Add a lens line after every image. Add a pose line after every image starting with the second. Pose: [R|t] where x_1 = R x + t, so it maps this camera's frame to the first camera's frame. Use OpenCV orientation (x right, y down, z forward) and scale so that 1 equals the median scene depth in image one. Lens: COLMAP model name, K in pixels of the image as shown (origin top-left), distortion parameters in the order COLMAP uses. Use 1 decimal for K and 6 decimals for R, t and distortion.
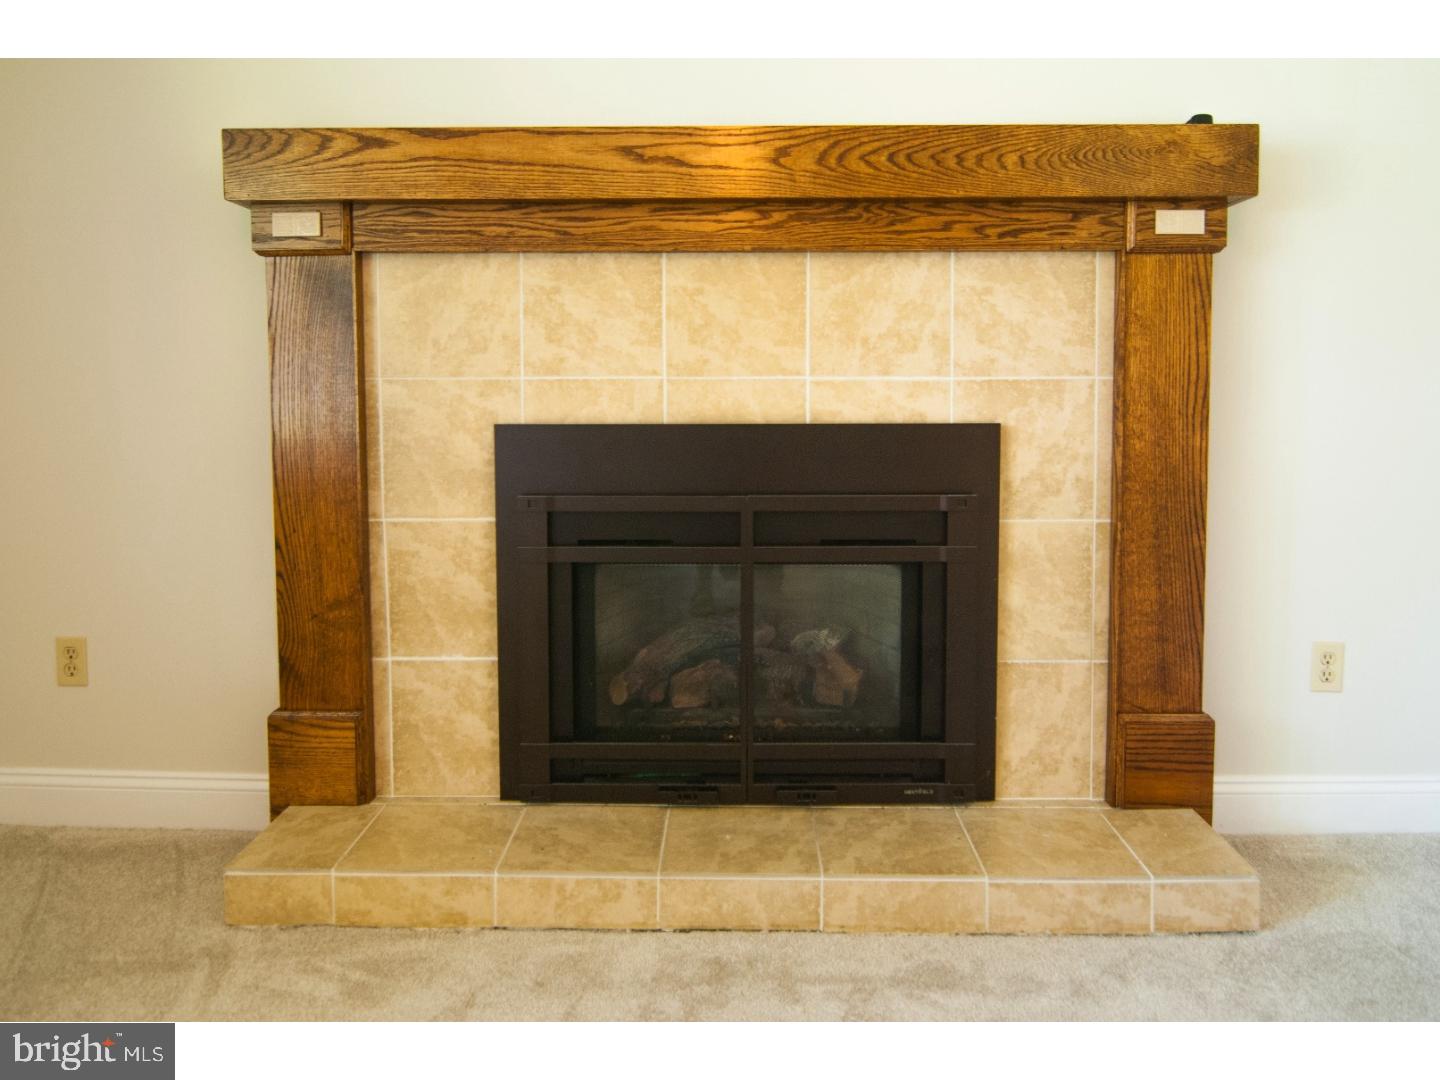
lens RADIAL K [[1055.5, 0, 717.5], [0, 1055.5, 454.2], [0, 0, 1]] dist [-0.001834, -0.001932]
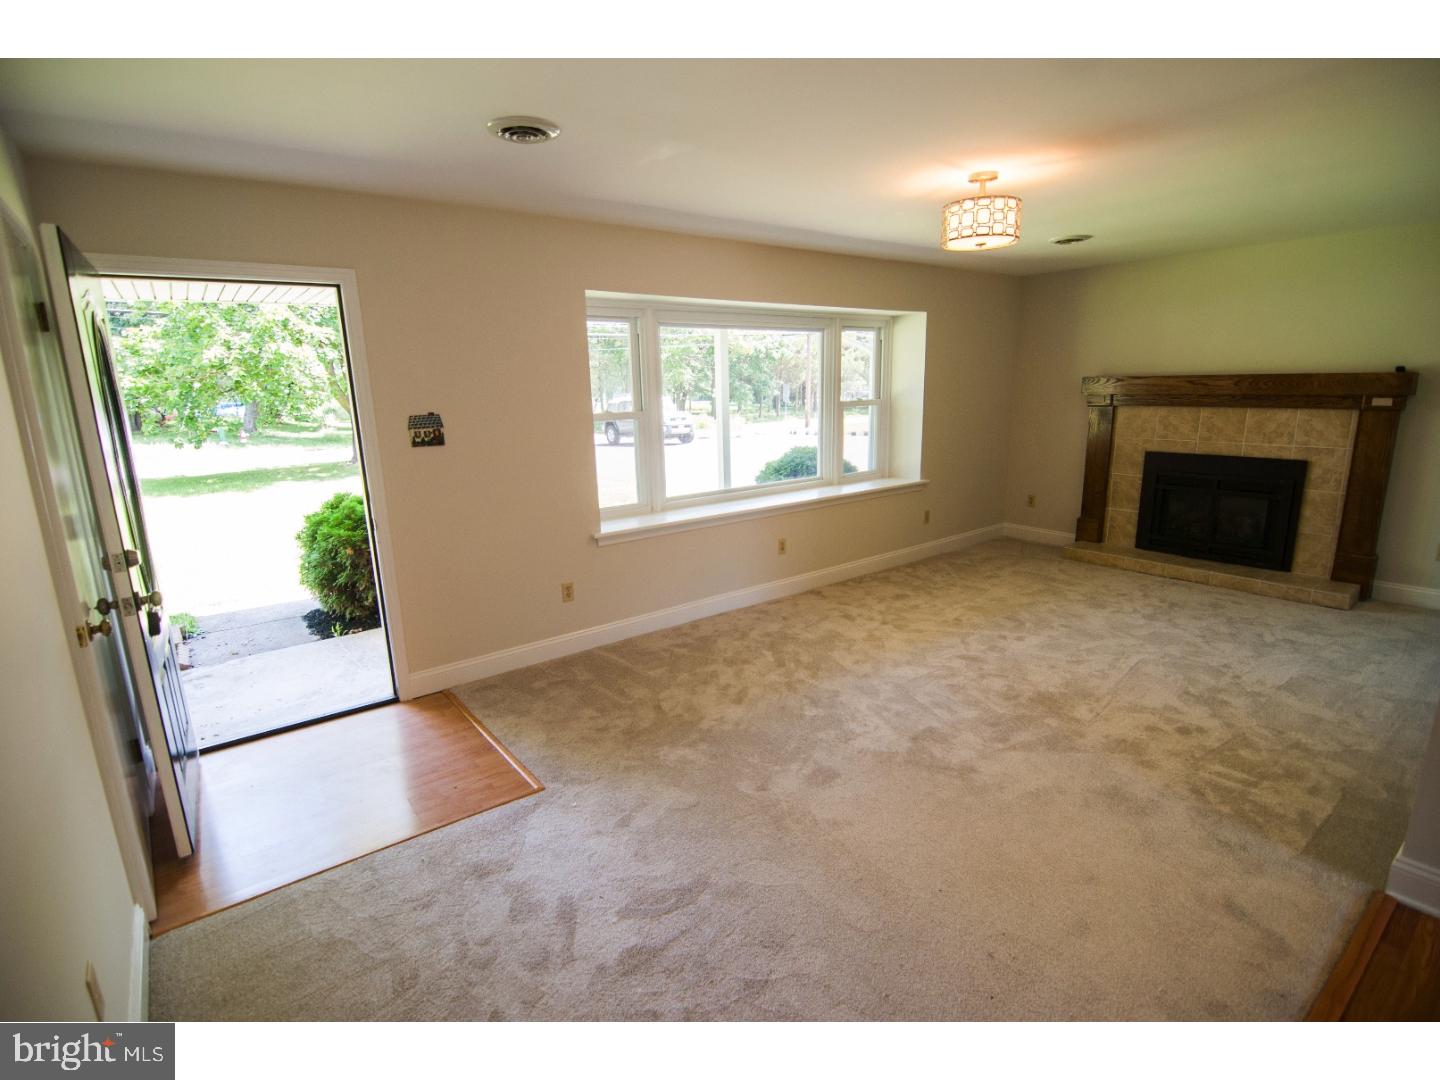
lens RADIAL K [[705.3, 0, 717.4], [0, 705.3, 545.3], [0, 0, 1]] dist [0.000451, -0.015982]
pose [[0.626525, 0.162679, -0.762235, 0.823869], [-0.024705, 0.981628, 0.189196, -0.137890], [0.779010, -0.099706, 0.619034, -1.844971]]
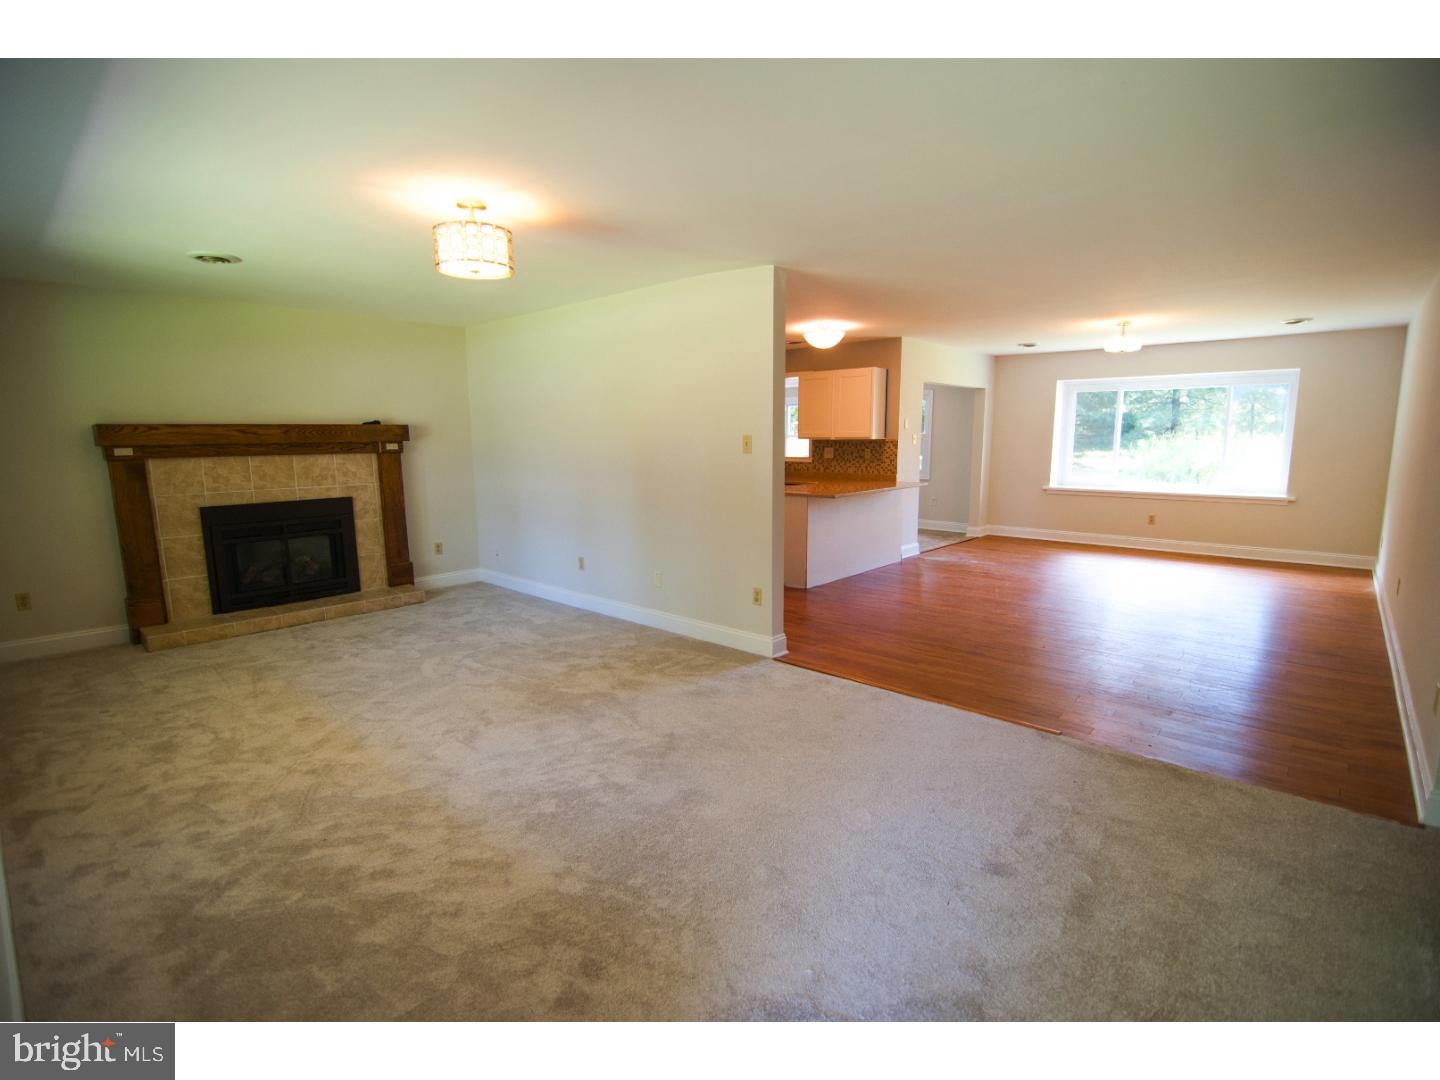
lens RADIAL K [[688.9, 0, 722.8], [0, 688.9, 547.3], [0, 0, 1]] dist [0.000284, -0.014594]
pose [[0.652855, -0.124095, 0.747249, -0.783917], [0.053619, 0.991586, 0.117826, -0.070473], [-0.755583, -0.036856, 0.654015, -1.768427]]
